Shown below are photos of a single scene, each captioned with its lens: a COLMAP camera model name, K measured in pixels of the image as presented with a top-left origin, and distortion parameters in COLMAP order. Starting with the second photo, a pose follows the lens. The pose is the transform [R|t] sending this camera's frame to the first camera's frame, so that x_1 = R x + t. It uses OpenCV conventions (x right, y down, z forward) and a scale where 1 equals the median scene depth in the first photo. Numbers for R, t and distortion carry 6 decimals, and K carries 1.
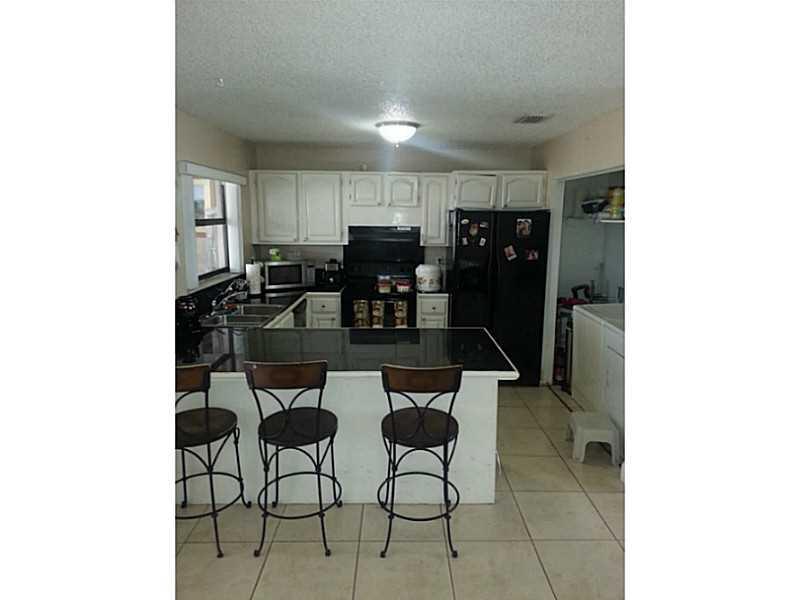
lens RADIAL K [[485.2, 0, 402.4], [0, 485.2, 291.3], [0, 0, 1]] dist [0.109014, -0.207500]
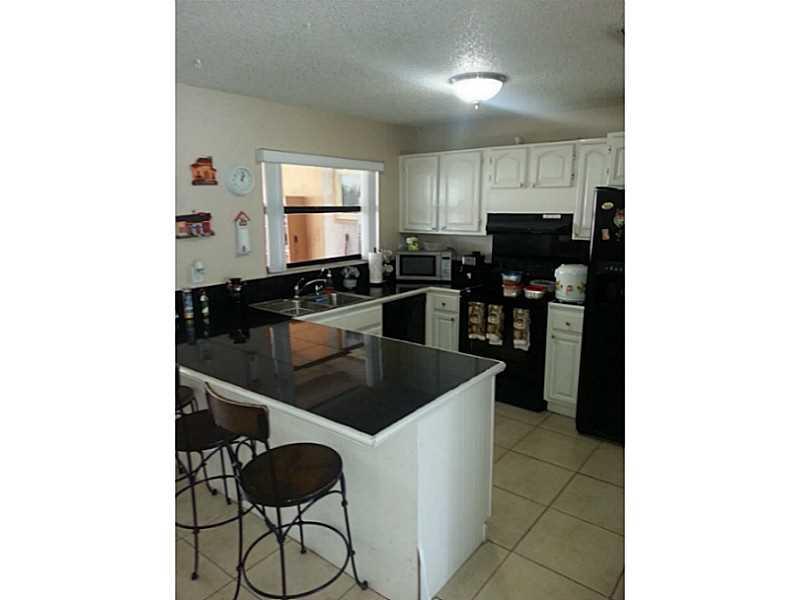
lens RADIAL K [[474.9, 0, 415.7], [0, 474.9, 306.5], [0, 0, 1]] dist [0.003054, 0.000187]
pose [[0.767532, 0.121362, -0.629417, 0.348056], [-0.087736, 0.992562, 0.084394, -0.033704], [0.634978, -0.009553, 0.772471, 0.298655]]
